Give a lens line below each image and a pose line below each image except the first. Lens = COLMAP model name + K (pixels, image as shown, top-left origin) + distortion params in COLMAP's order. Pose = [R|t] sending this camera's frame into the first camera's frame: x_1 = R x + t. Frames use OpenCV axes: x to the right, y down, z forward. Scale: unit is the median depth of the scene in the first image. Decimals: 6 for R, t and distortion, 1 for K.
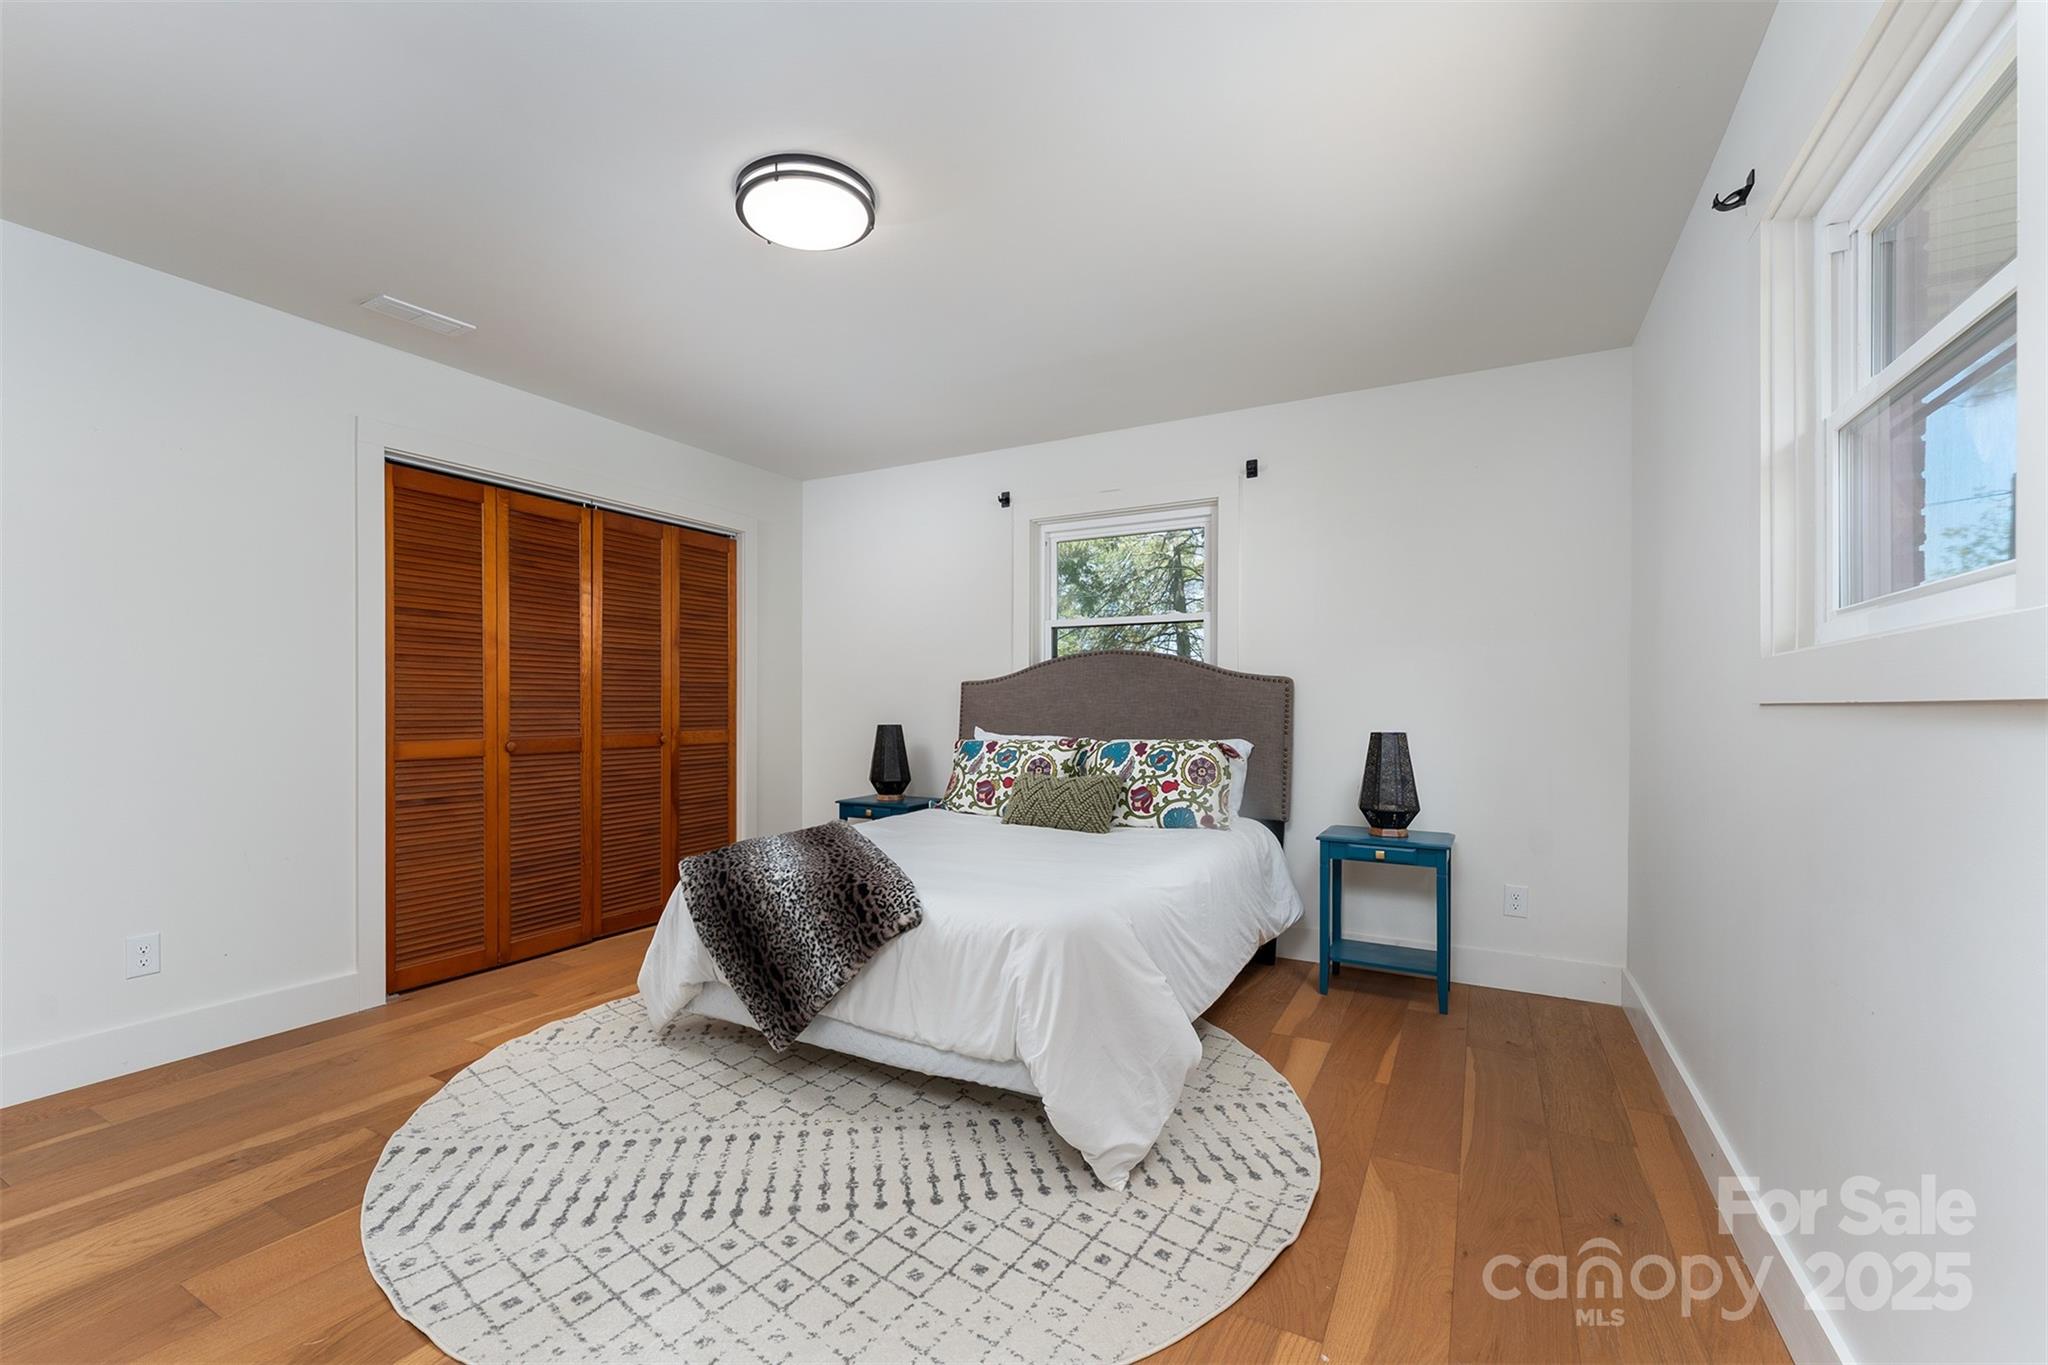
lens RADIAL K [[827.8, 0, 1022.3], [0, 827.8, 704.3], [0, 0, 1]] dist [-0.000021, -0.000010]
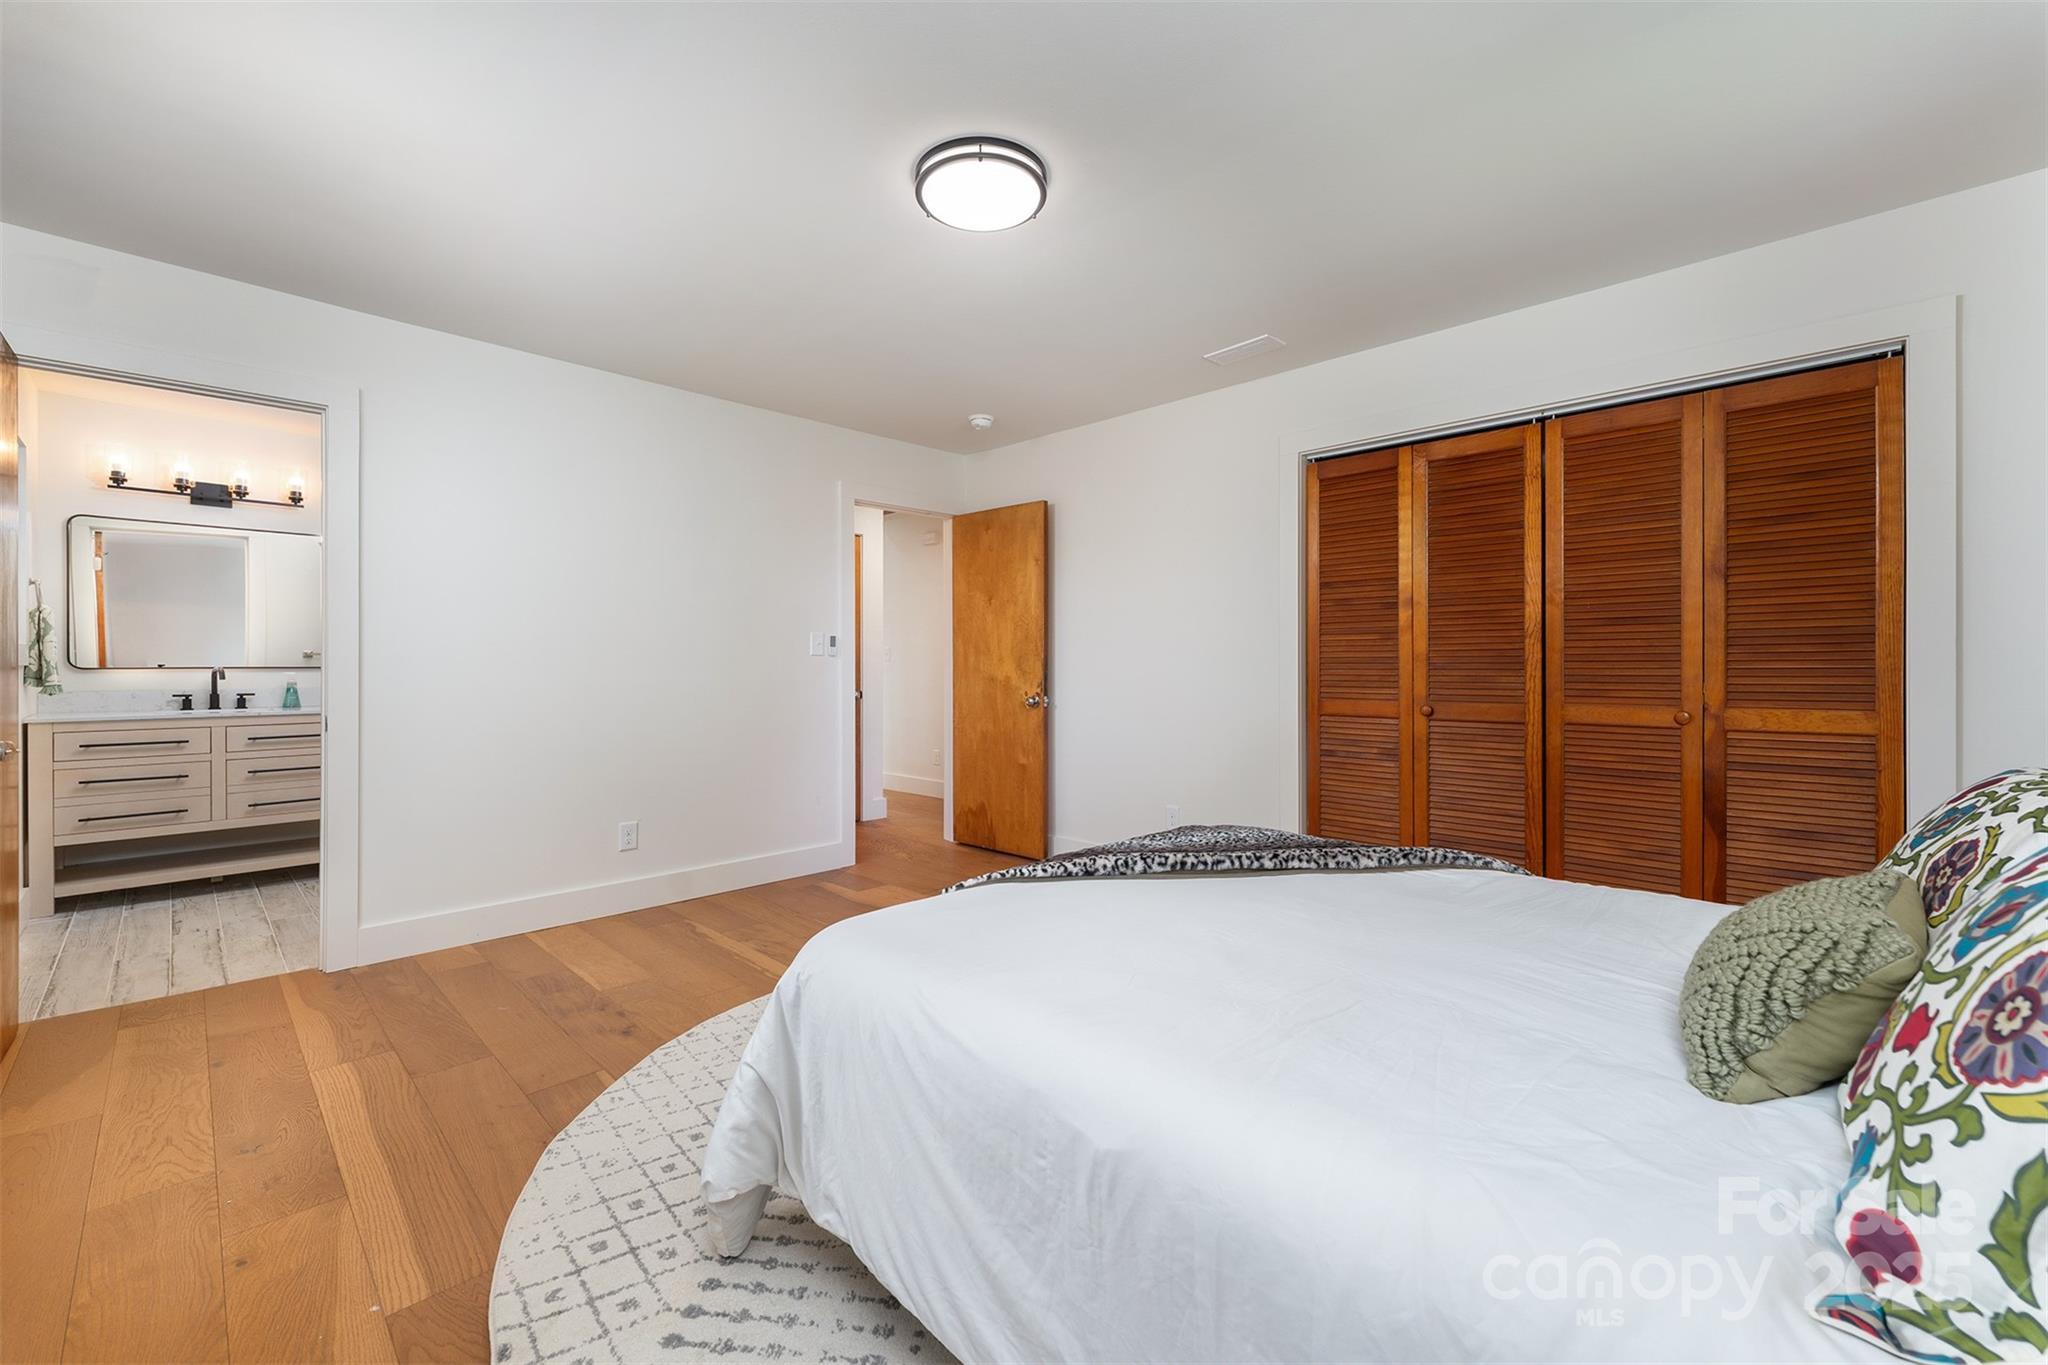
lens RADIAL K [[853.7, 0, 1020.9], [0, 853.7, 670.5], [0, 0, 1]] dist [0.001245, 0.000113]
pose [[-0.283110, 0.002735, -0.959084, 0.471206], [0.001360, 0.999996, 0.002451, 0.002269], [0.959087, -0.000610, -0.283112, 0.846950]]
